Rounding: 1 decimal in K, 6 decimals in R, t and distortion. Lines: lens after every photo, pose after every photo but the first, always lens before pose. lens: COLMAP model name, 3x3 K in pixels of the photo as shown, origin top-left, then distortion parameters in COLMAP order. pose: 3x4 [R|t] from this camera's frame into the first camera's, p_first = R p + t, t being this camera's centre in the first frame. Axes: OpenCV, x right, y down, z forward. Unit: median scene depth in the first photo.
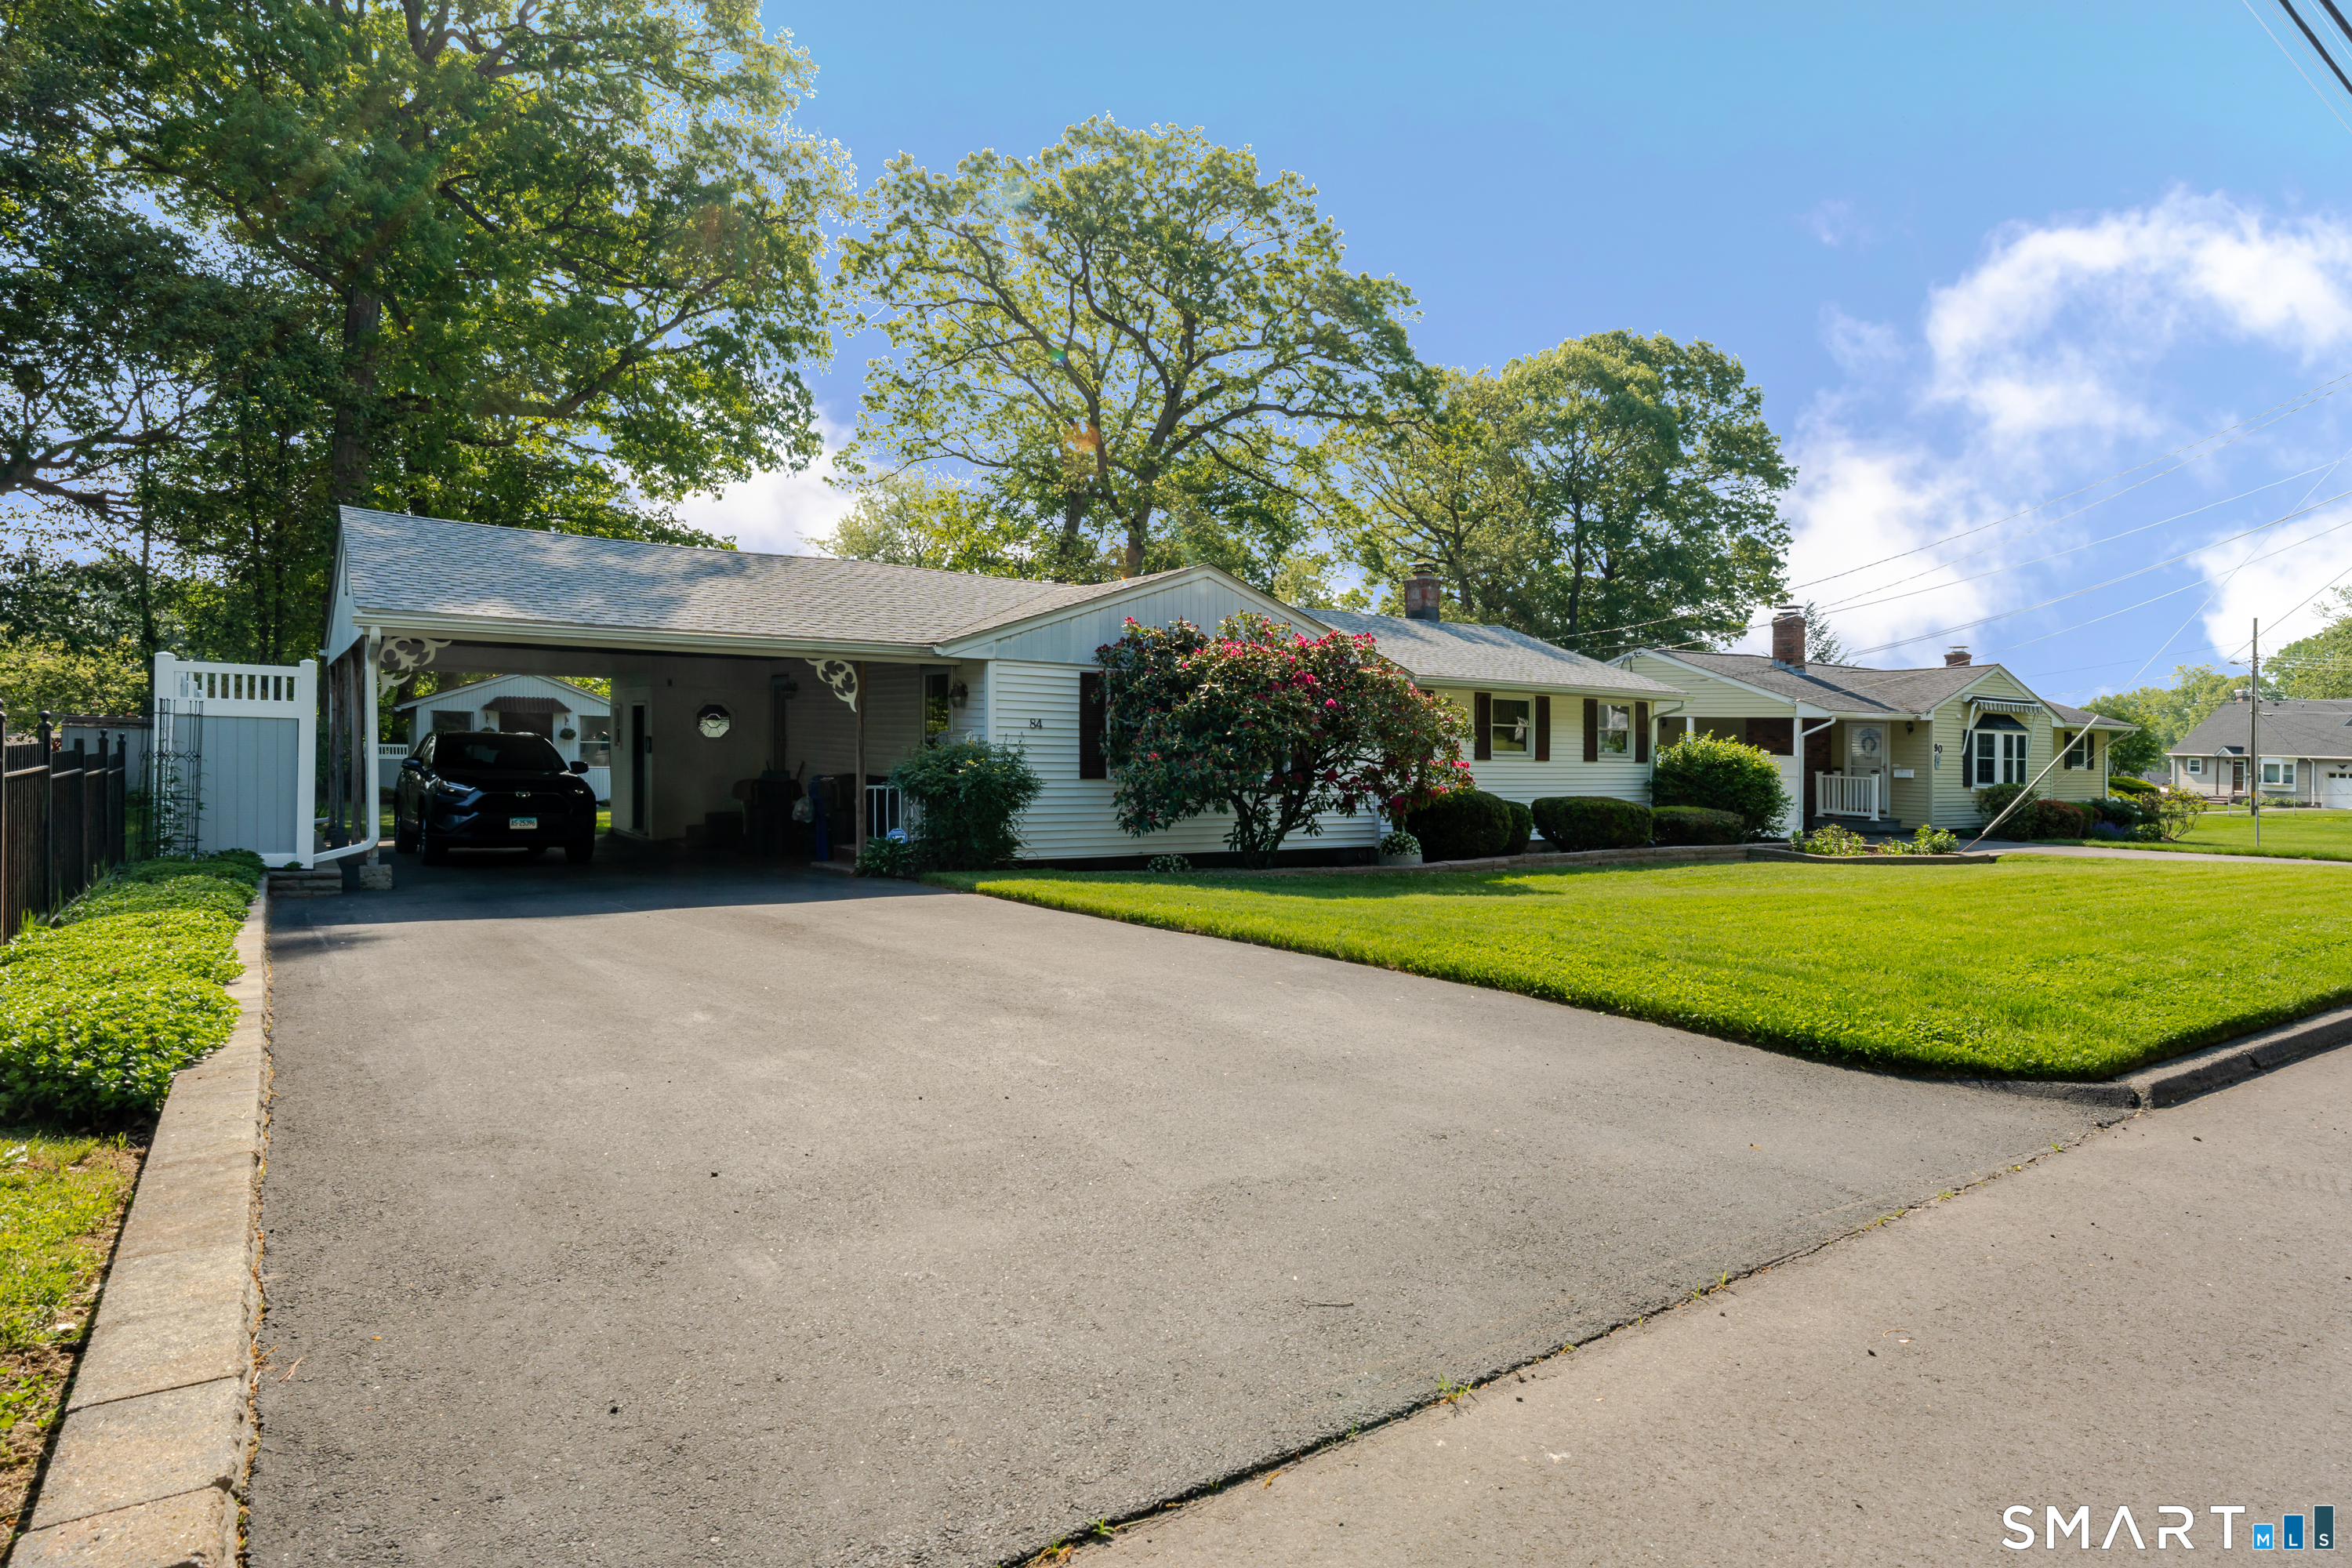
lens RADIAL K [[1268.6, 0, 1161.0], [0, 1268.6, 771.9], [0, 0, 1]] dist [-0.002240, -0.000855]
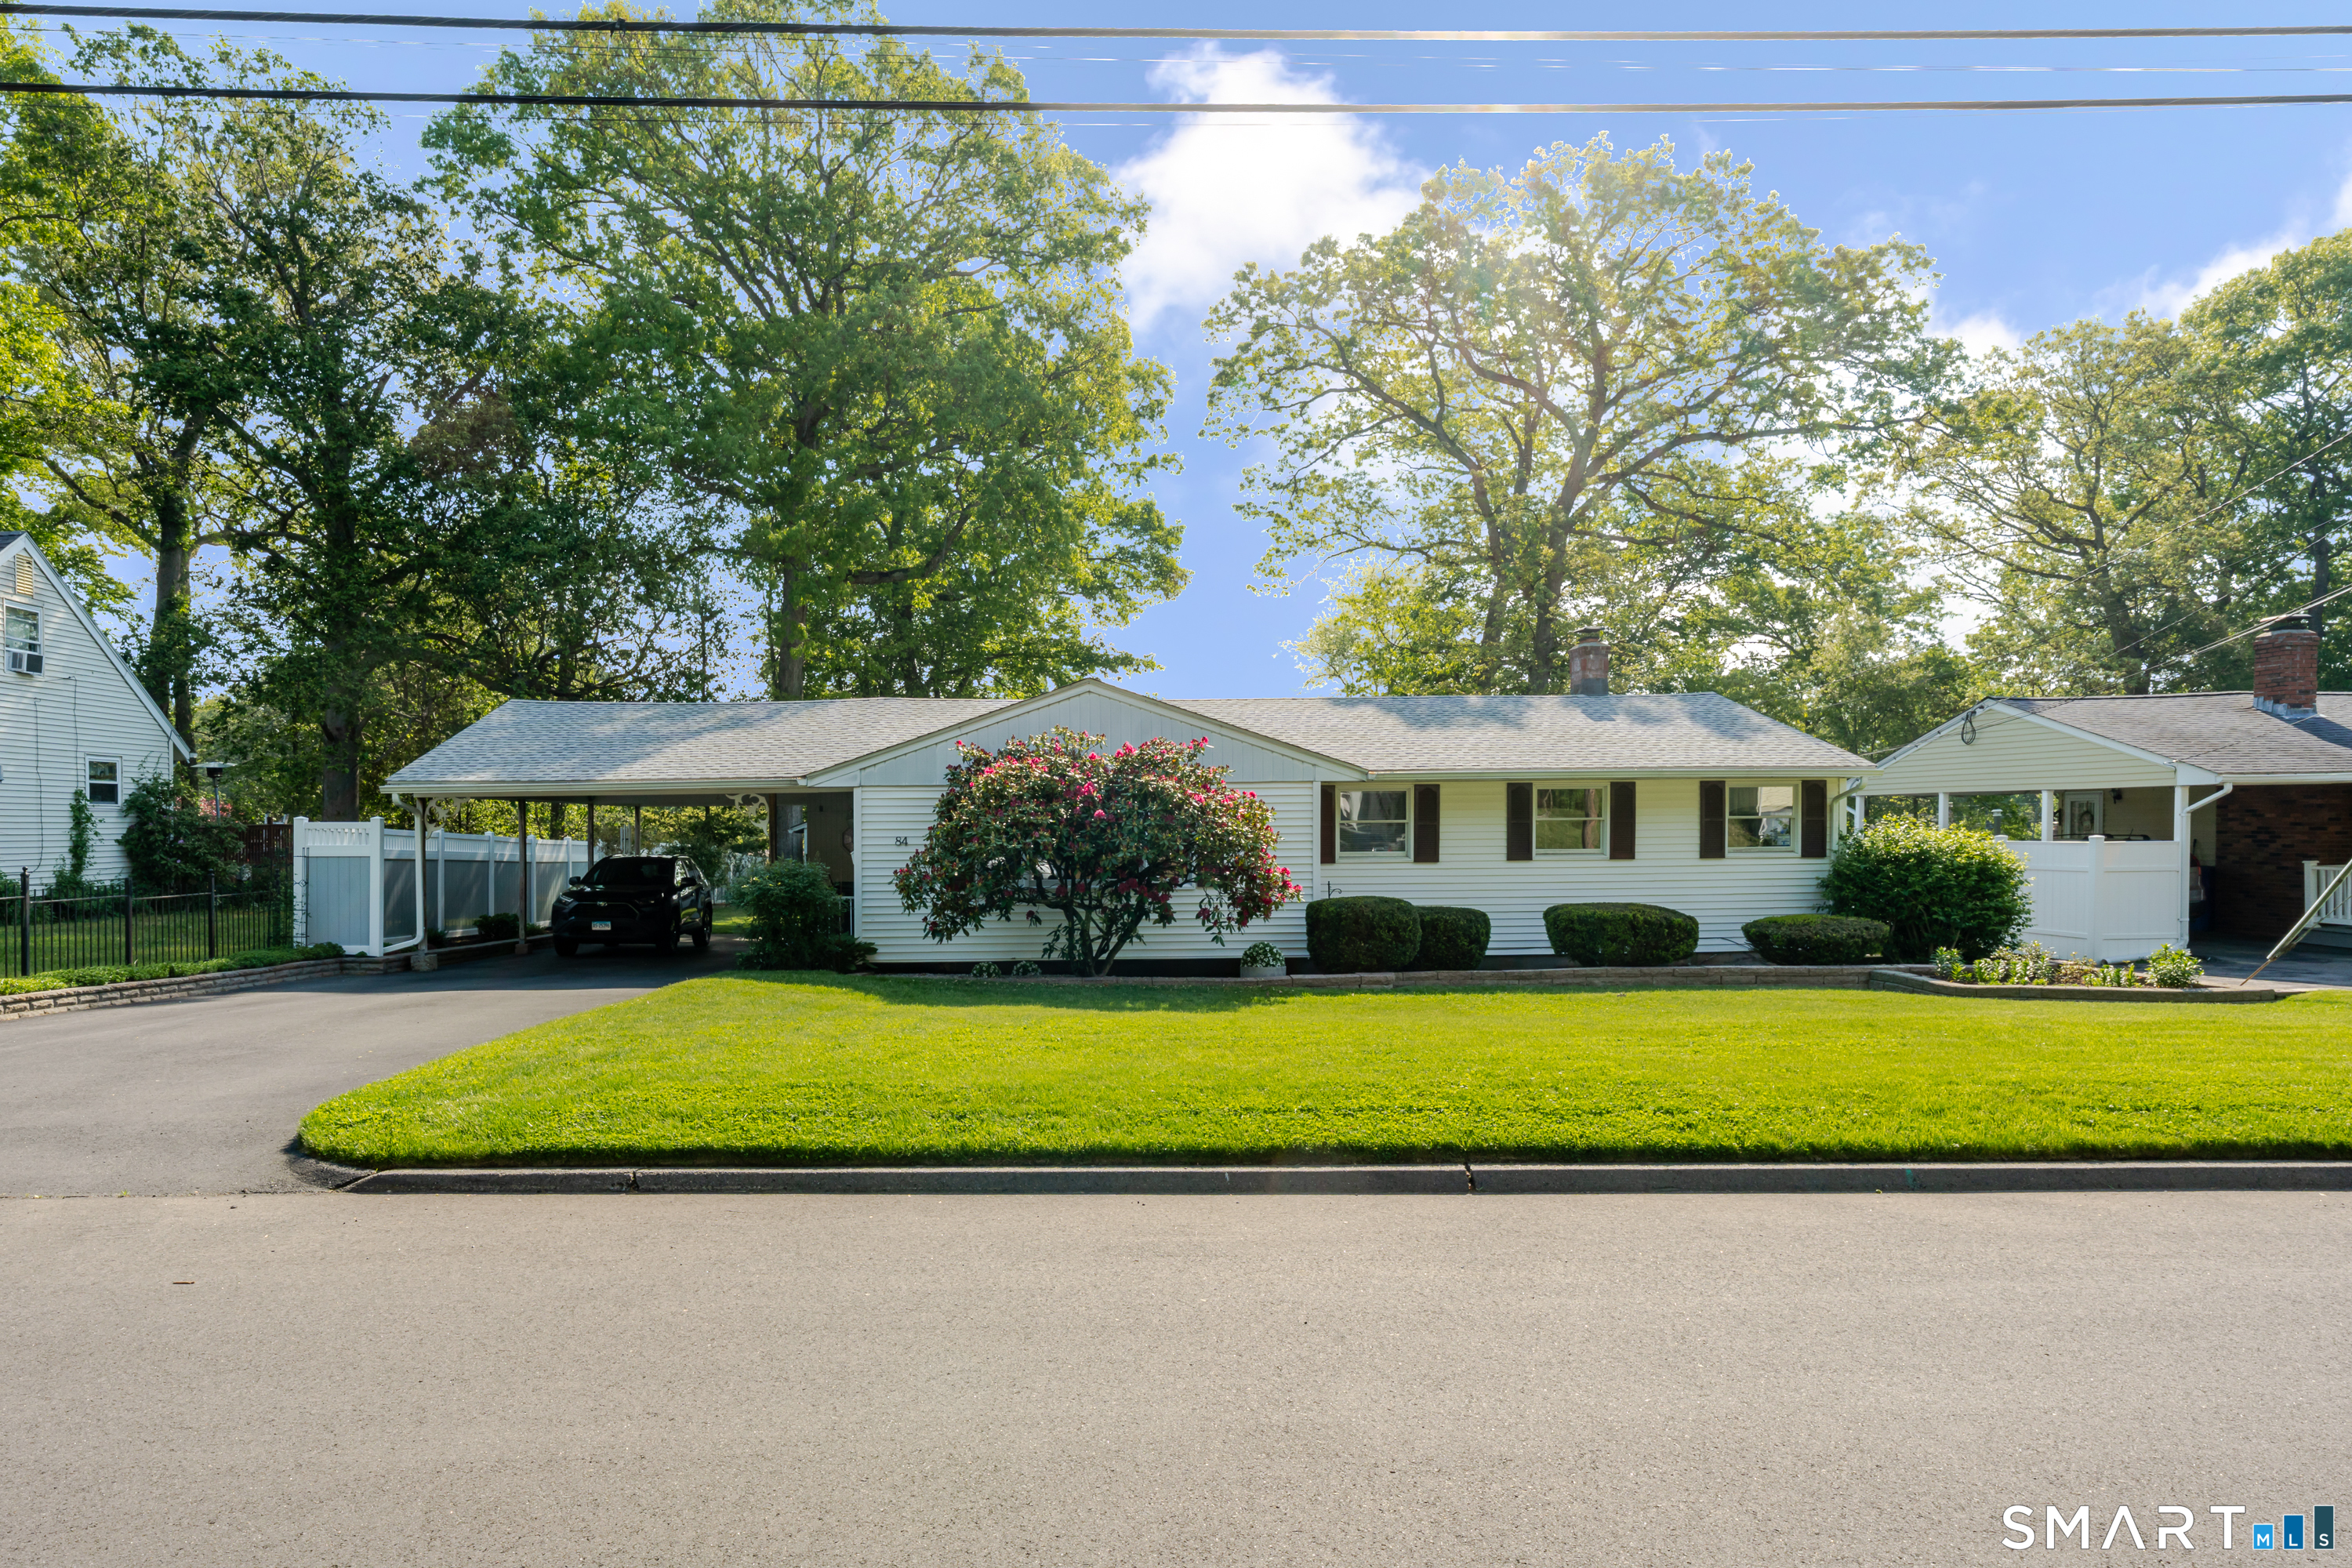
lens RADIAL K [[1353.6, 0, 1172.9], [0, 1353.6, 860.1], [0, 0, 1]] dist [0.002233, 0.001293]
pose [[0.838058, -0.017249, -0.545309, 0.559993], [0.015905, 0.999848, -0.007184, -0.006307], [0.545349, -0.002653, 0.838205, 0.093760]]
